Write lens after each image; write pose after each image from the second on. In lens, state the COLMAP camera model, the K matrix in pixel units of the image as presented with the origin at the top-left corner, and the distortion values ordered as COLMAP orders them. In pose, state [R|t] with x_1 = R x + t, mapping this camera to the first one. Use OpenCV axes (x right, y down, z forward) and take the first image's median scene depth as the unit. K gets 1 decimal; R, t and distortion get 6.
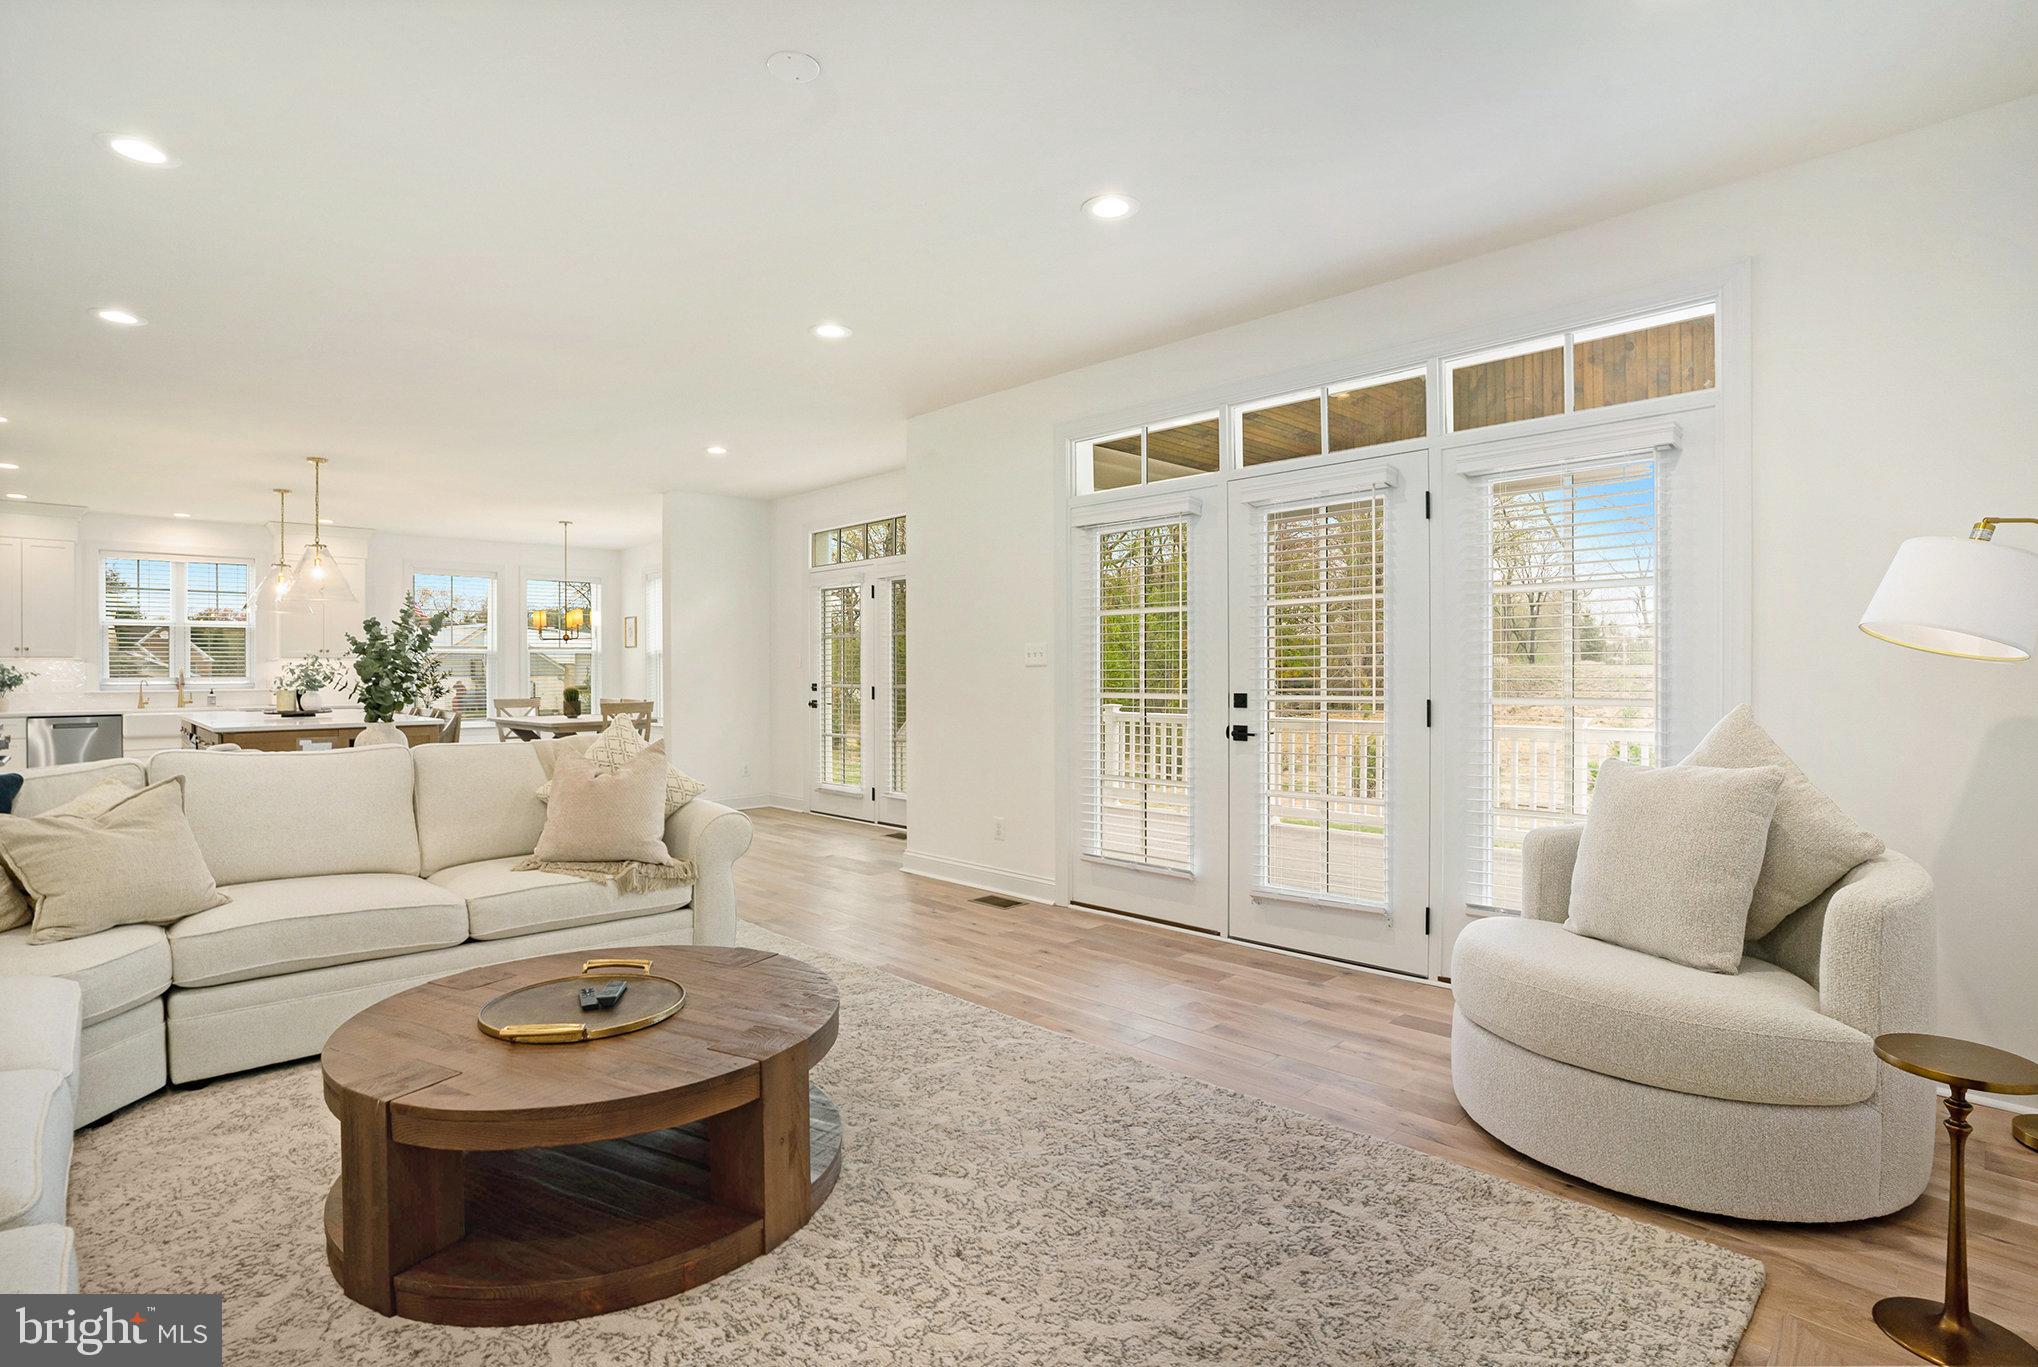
lens RADIAL K [[1002.0, 0, 1025.3], [0, 1002.0, 675.8], [0, 0, 1]] dist [-0.039135, 0.010291]
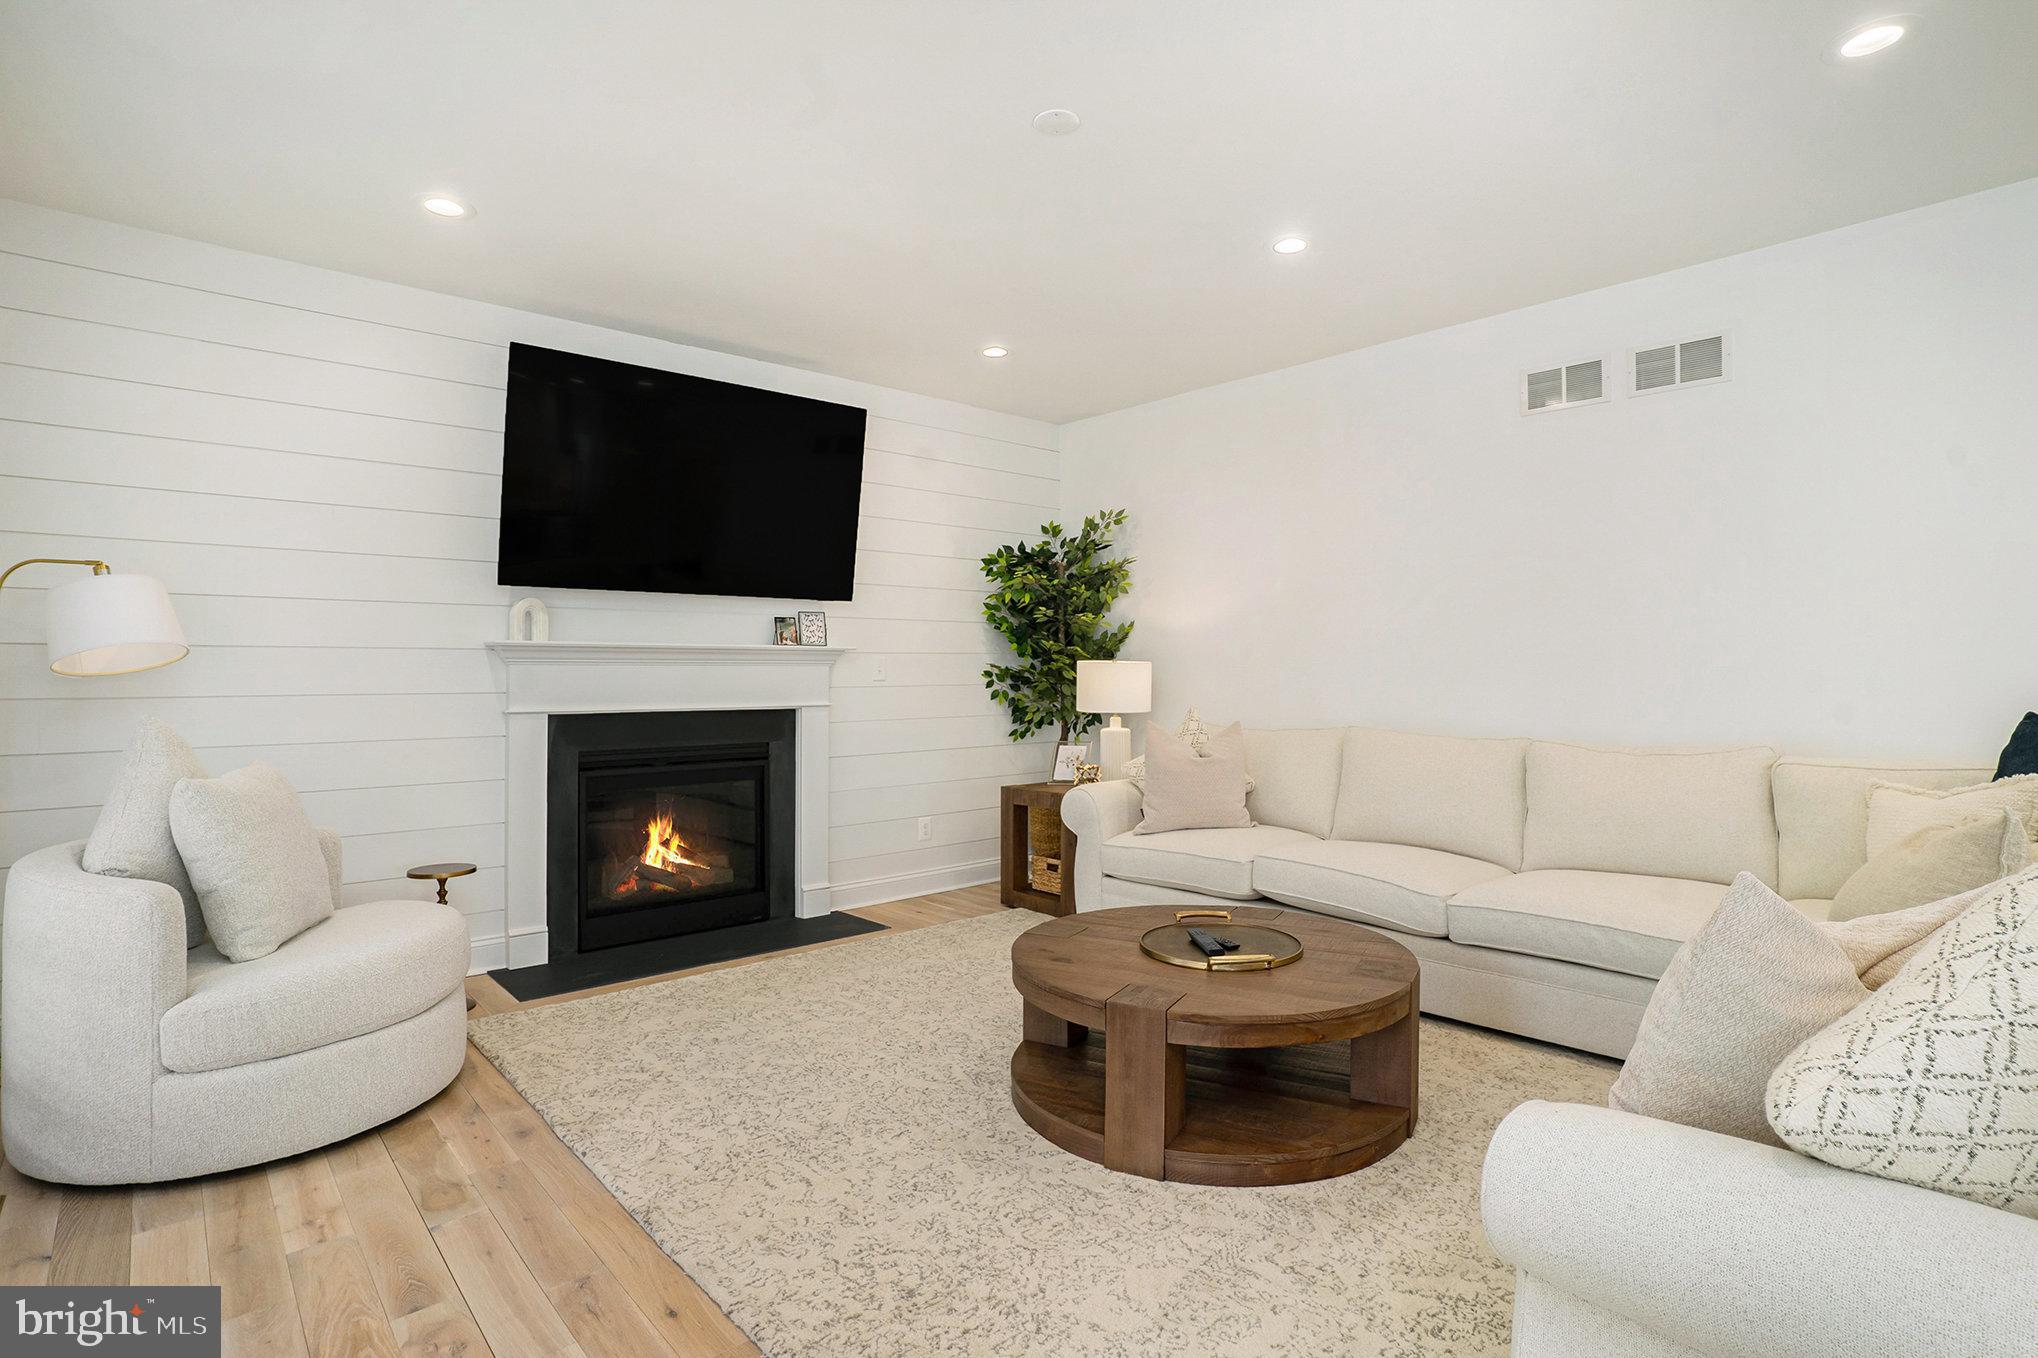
lens RADIAL K [[1002.0, 0, 1021.8], [0, 1002.0, 670.1], [0, 0, 1]] dist [-0.039135, 0.010291]
pose [[-0.998978, 0.018324, 0.041312, -0.163480], [0.018146, 0.999824, -0.004689, -0.000050], [-0.041390, -0.003935, -0.999135, 1.392369]]
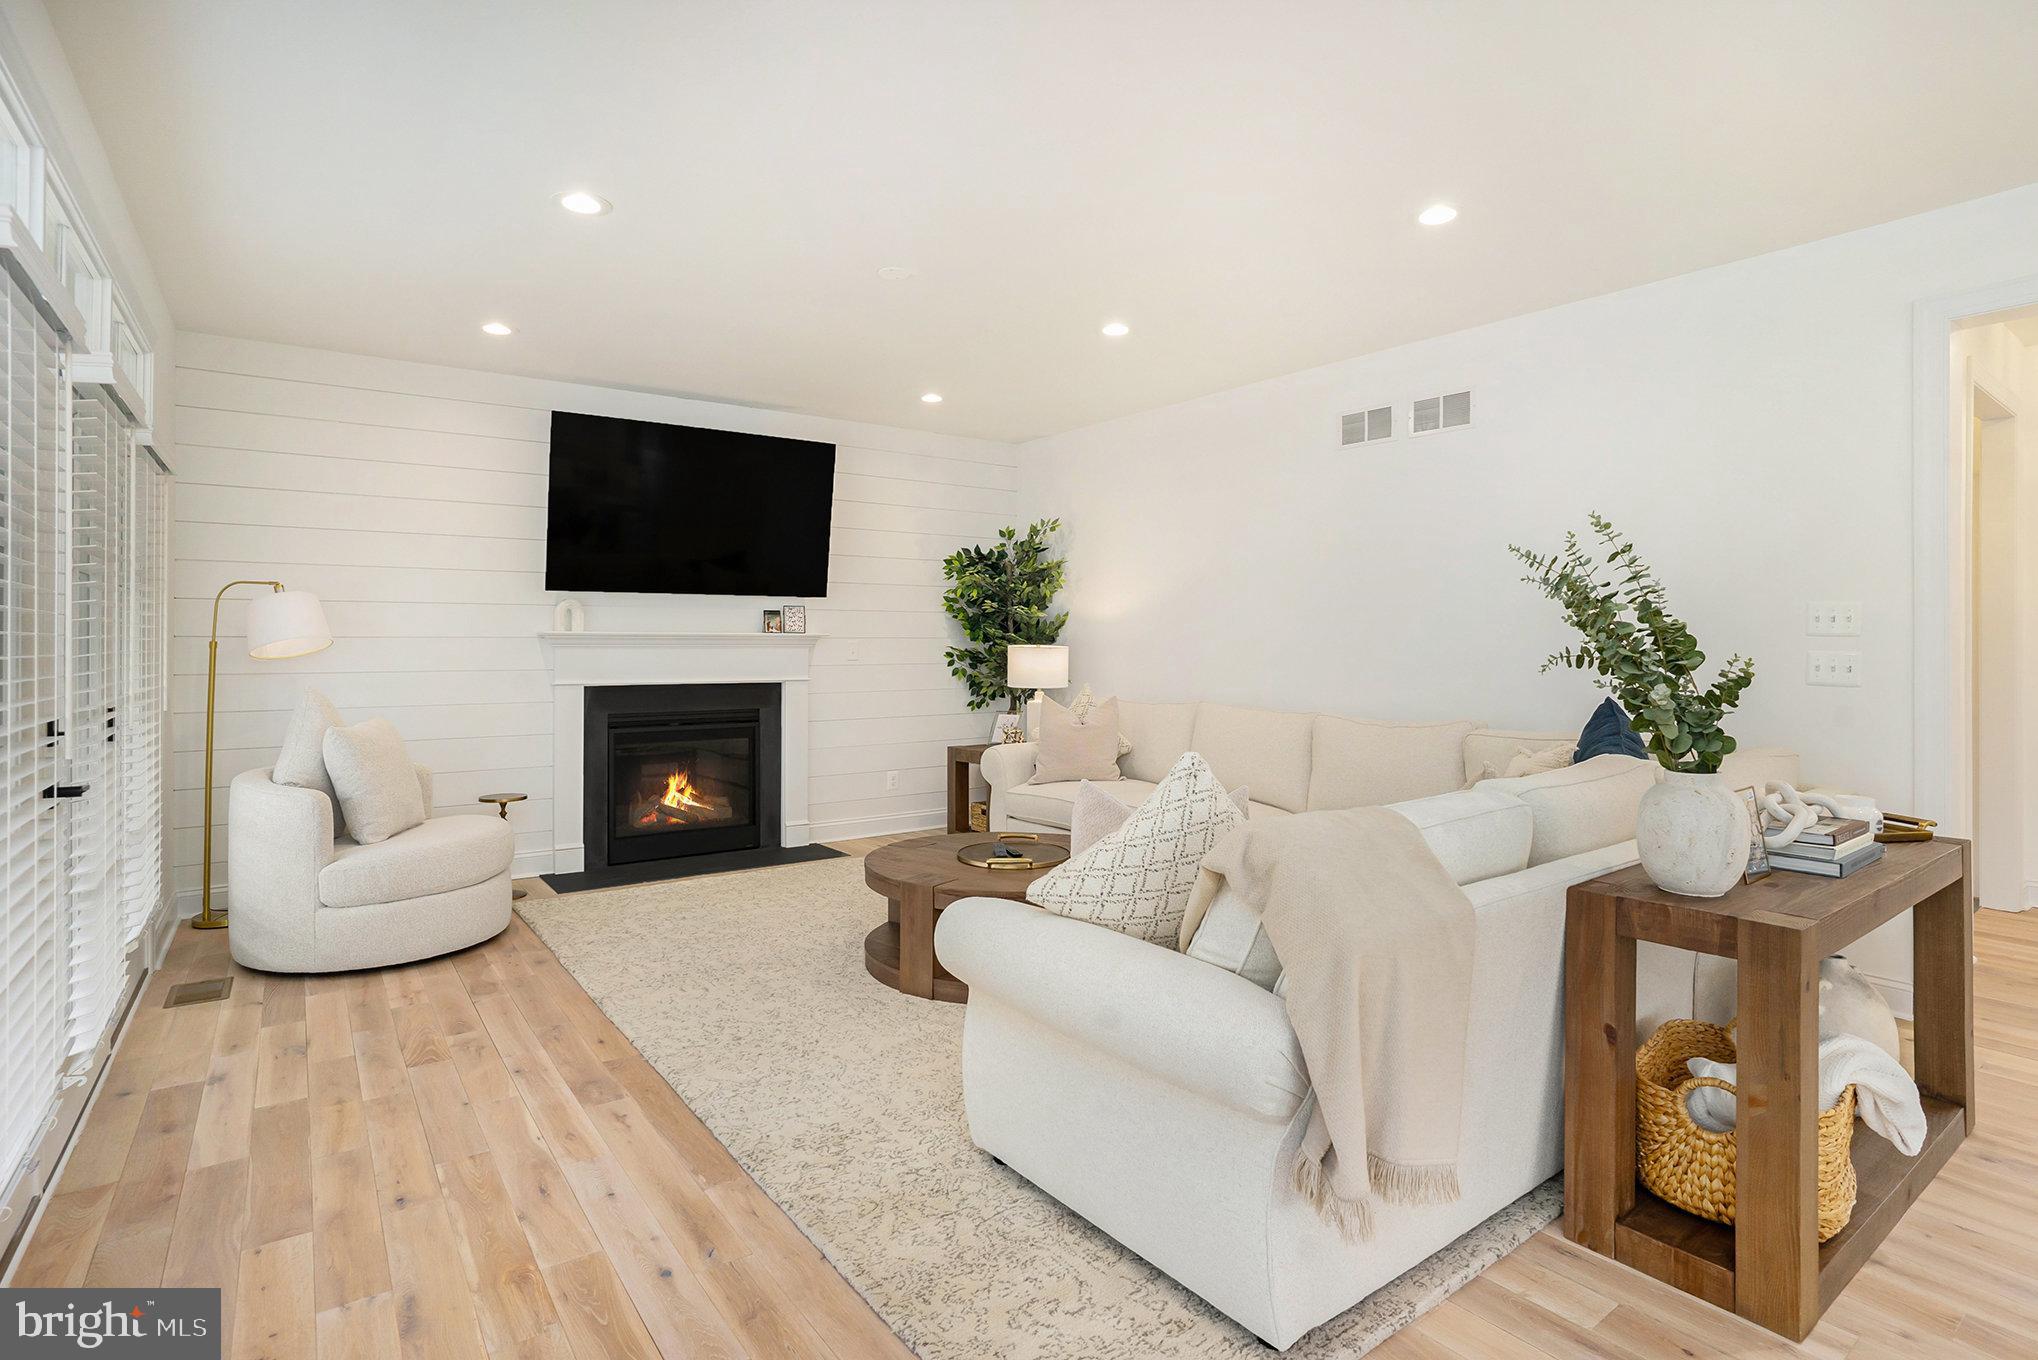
lens RADIAL K [[1002.0, 0, 1018.4], [0, 1002.0, 664.0], [0, 0, 1]] dist [-0.039135, 0.010291]
pose [[-0.990411, 0.011092, 0.137705, -0.436403], [0.013480, 0.999774, 0.016426, -0.014237], [-0.137492, 0.018125, -0.990337, 1.688884]]
